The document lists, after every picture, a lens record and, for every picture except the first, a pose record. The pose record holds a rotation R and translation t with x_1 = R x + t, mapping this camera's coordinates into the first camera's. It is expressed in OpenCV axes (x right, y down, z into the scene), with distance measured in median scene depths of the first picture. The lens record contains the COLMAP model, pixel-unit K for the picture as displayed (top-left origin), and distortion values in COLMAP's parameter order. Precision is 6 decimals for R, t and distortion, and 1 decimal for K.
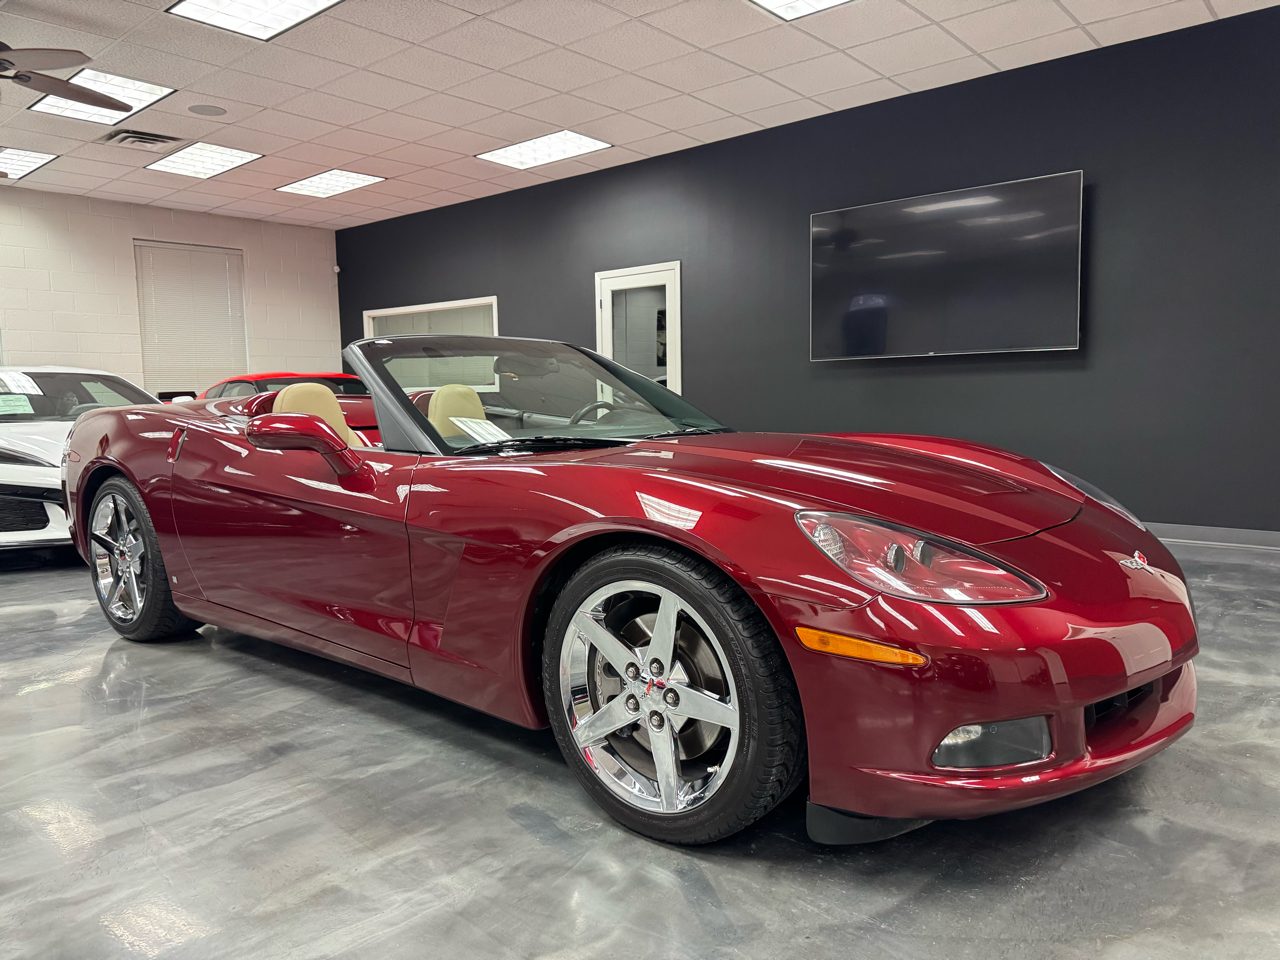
lens RADIAL K [[917.0, 0, 644.1], [0, 917.0, 477.3], [0, 0, 1]] dist [0.019995, -0.026170]
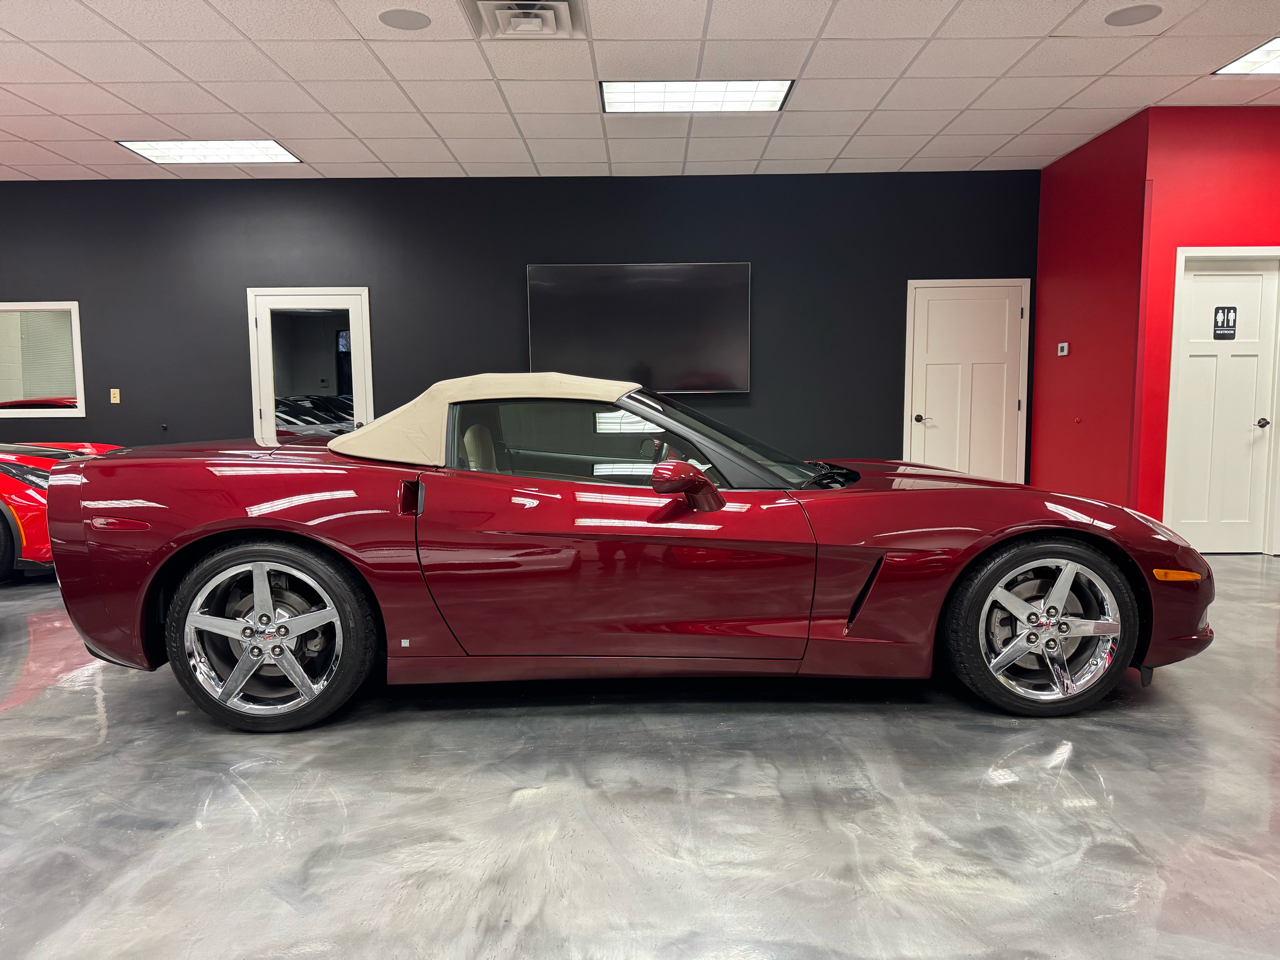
lens RADIAL K [[922.9, 0, 638.5], [0, 922.9, 478.3], [0, 0, 1]] dist [0.020010, -0.023924]
pose [[0.756324, -0.044447, 0.652685, -0.987158], [0.053723, 0.998539, 0.005746, -0.048373], [-0.651987, 0.030718, 0.757607, 0.134074]]
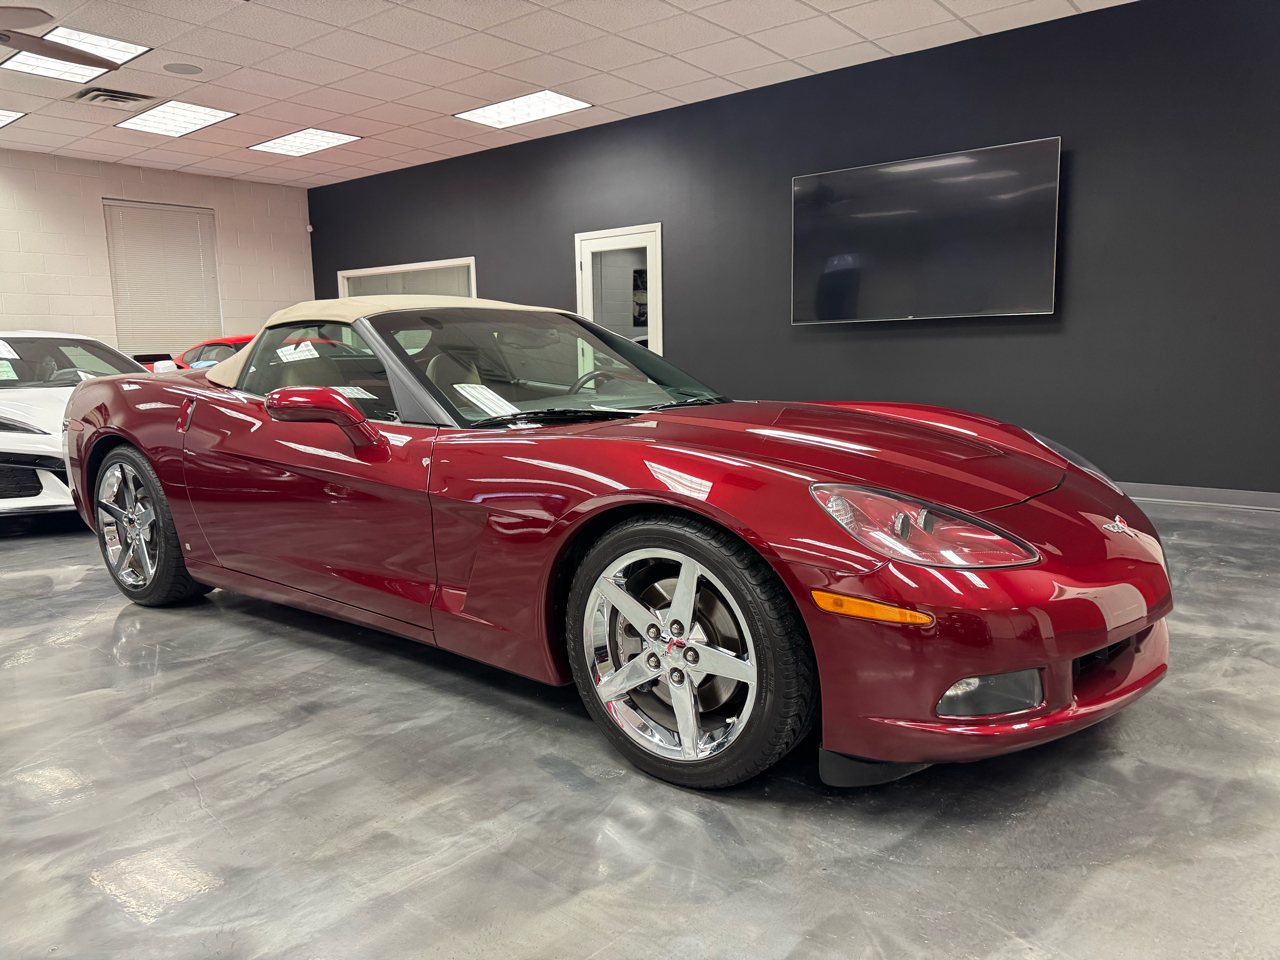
lens RADIAL K [[917.0, 0, 638.6], [0, 917.0, 480.9], [0, 0, 1]] dist [0.019995, -0.026170]
pose [[0.999584, -0.006514, 0.028112, -0.037007], [0.005097, 0.998727, 0.050193, -0.011737], [-0.028403, -0.050028, 0.998344, -0.038038]]
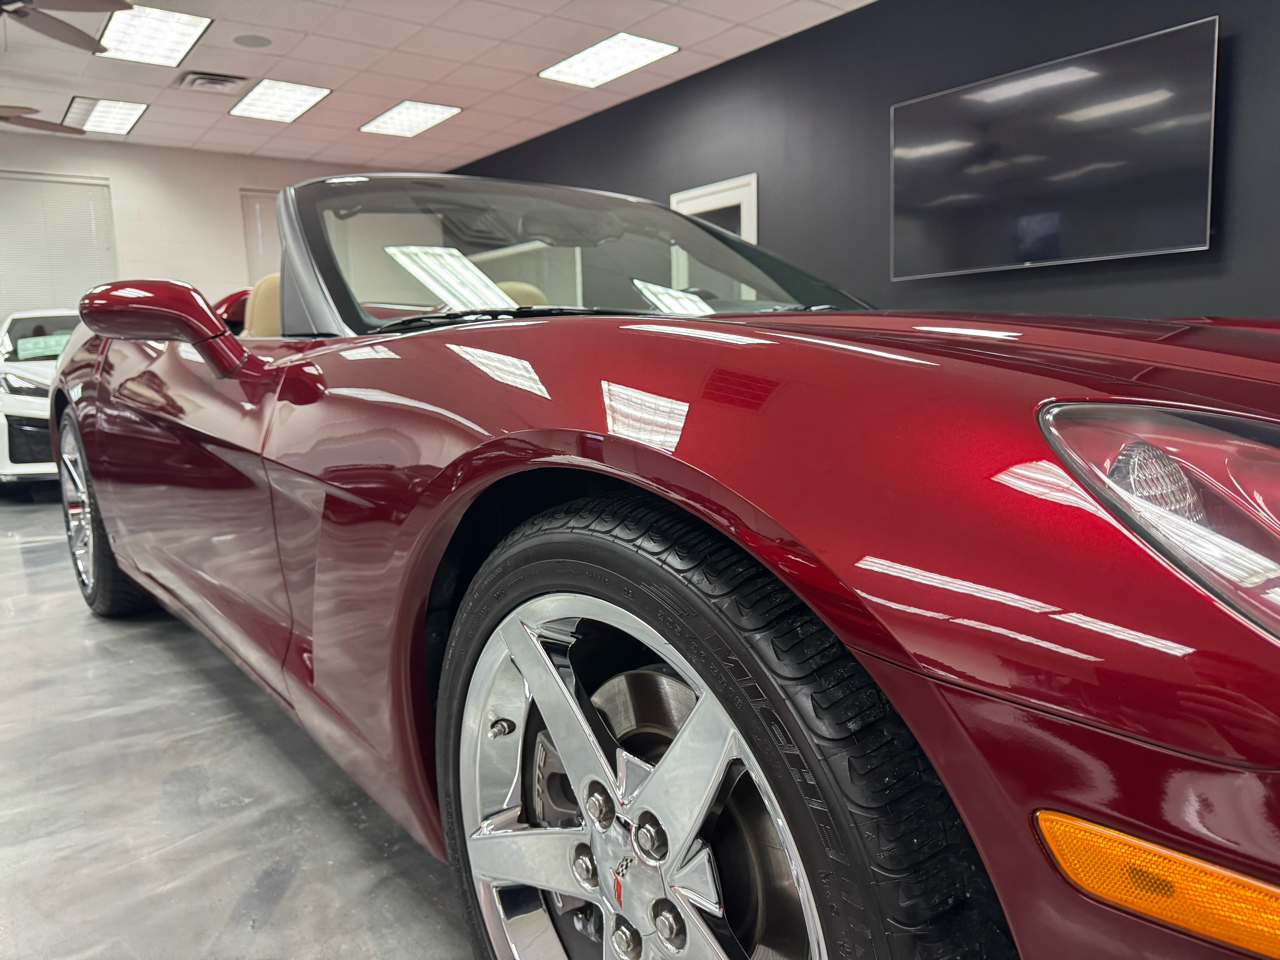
lens RADIAL K [[917.0, 0, 632.0], [0, 917.0, 497.6], [0, 0, 1]] dist [0.019995, -0.026170]
pose [[0.978115, 0.016619, -0.207401, 0.278478], [-0.002464, 0.997660, 0.068324, 0.039300], [0.208051, -0.066317, 0.975867, 0.197495]]
